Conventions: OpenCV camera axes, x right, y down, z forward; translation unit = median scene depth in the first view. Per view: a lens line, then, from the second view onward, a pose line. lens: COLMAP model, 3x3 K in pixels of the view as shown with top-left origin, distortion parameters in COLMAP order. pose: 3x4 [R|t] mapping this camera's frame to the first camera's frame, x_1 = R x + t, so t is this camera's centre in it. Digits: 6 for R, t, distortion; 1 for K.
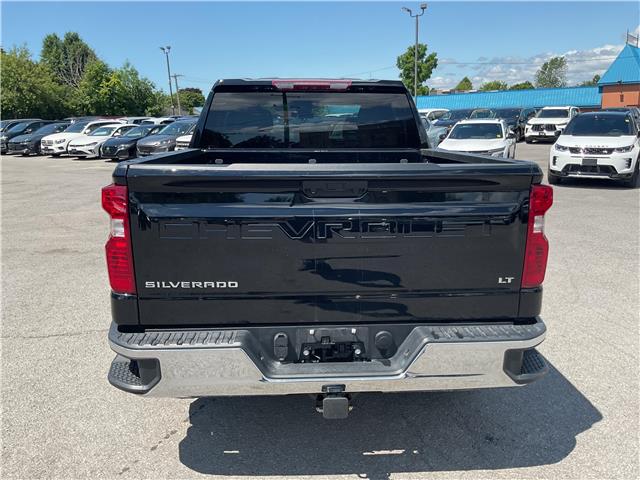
lens RADIAL K [[528.4, 0, 320.0], [0, 528.4, 240.0], [0, 0, 1]] dist [0.045656, -0.095881]
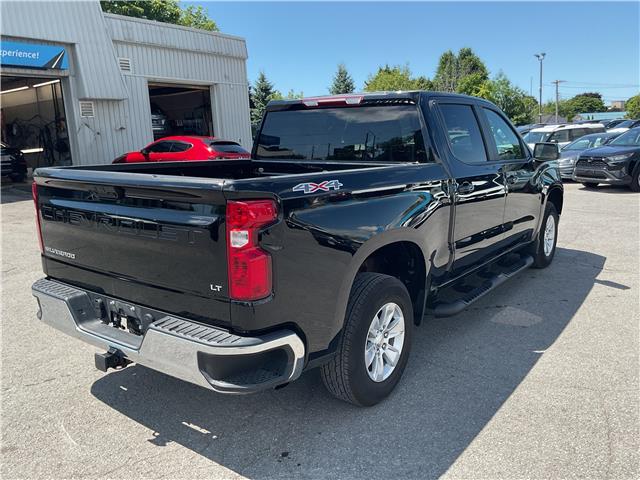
lens RADIAL K [[530.4, 0, 320.0], [0, 530.4, 240.0], [0, 0, 1]] dist [0.040564, -0.095069]
pose [[0.767029, 0.113579, -0.631480, 0.174171], [-0.123667, 0.991923, 0.028196, -0.011304], [0.629582, 0.056467, 0.774879, 0.044905]]
